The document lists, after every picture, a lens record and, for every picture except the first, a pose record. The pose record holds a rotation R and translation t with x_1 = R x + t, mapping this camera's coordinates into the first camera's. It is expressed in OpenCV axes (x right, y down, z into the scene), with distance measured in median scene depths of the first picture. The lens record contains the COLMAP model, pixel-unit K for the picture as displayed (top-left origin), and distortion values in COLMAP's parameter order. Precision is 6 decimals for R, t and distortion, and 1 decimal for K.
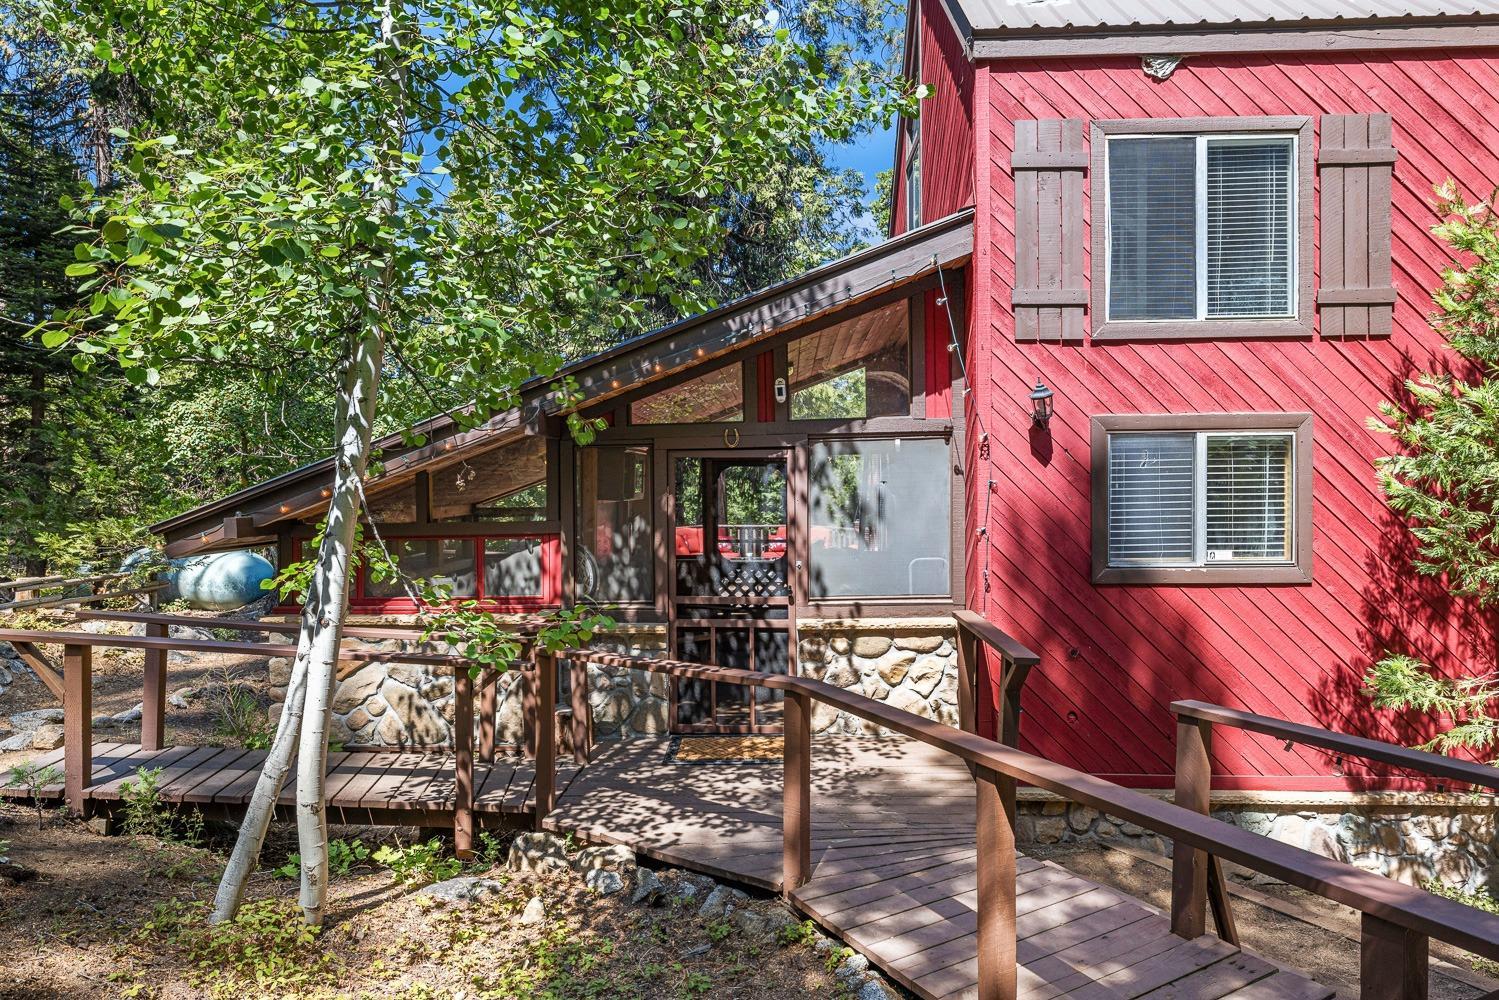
lens RADIAL K [[931.5, 0, 750.3], [0, 931.5, 504.2], [0, 0, 1]] dist [0.007524, 0.002189]
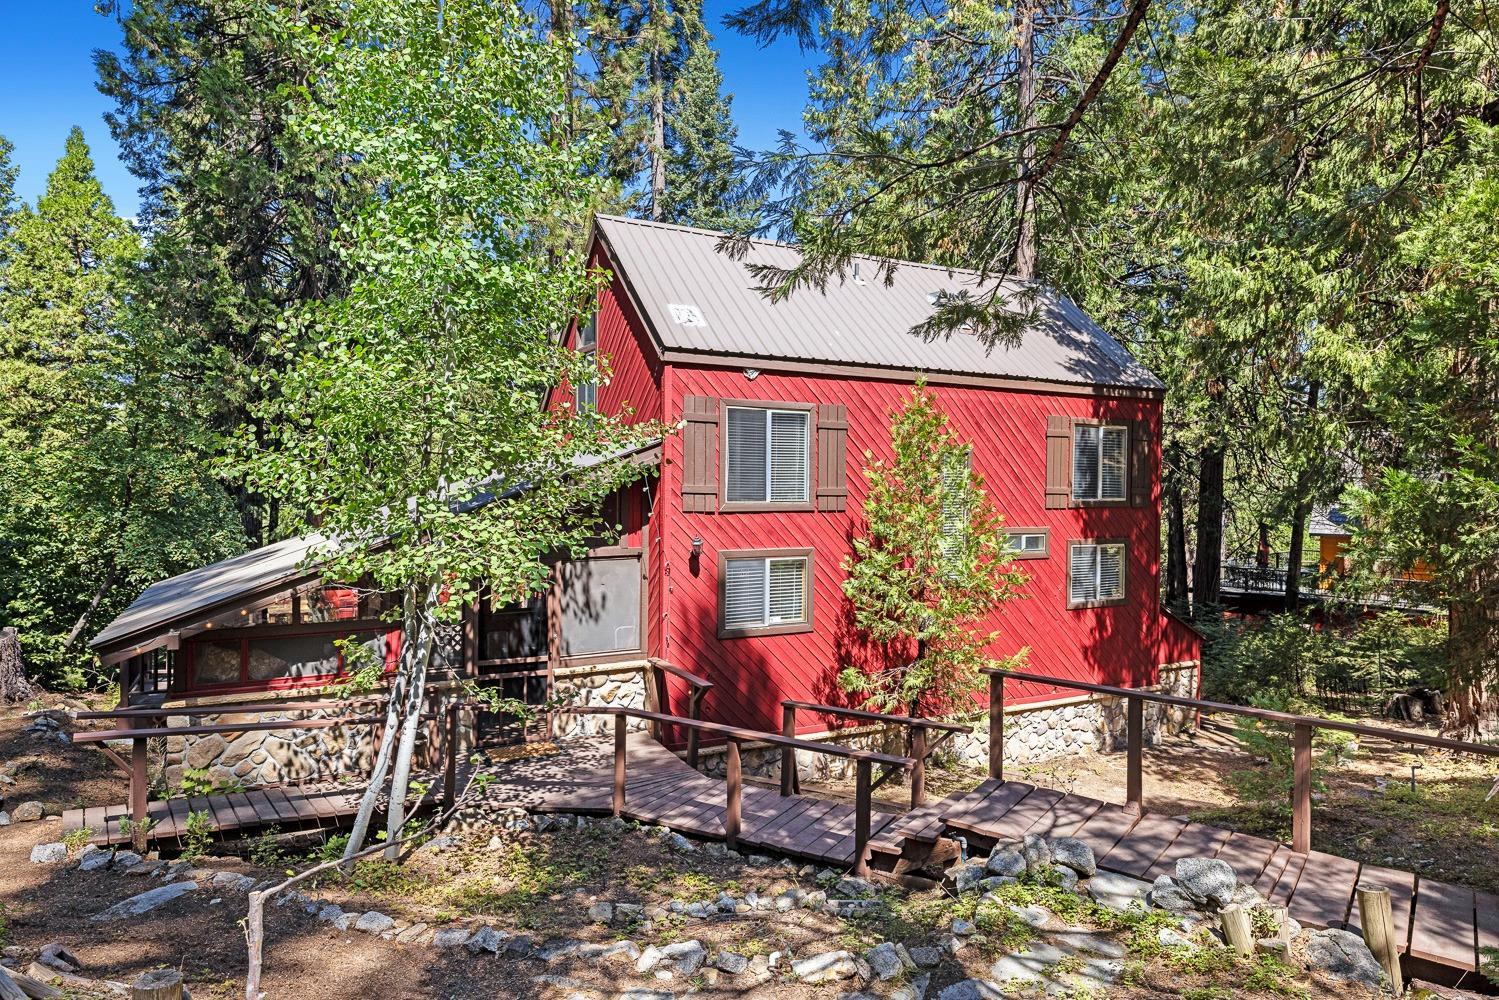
lens RADIAL K [[931.5, 0, 749.1], [0, 931.5, 497.8], [0, 0, 1]] dist [0.007524, 0.002189]
pose [[0.864766, 0.002546, 0.502169, -0.539638], [-0.006126, 0.999966, 0.005478, -0.216074], [-0.502138, -0.007813, 0.864752, -0.680316]]
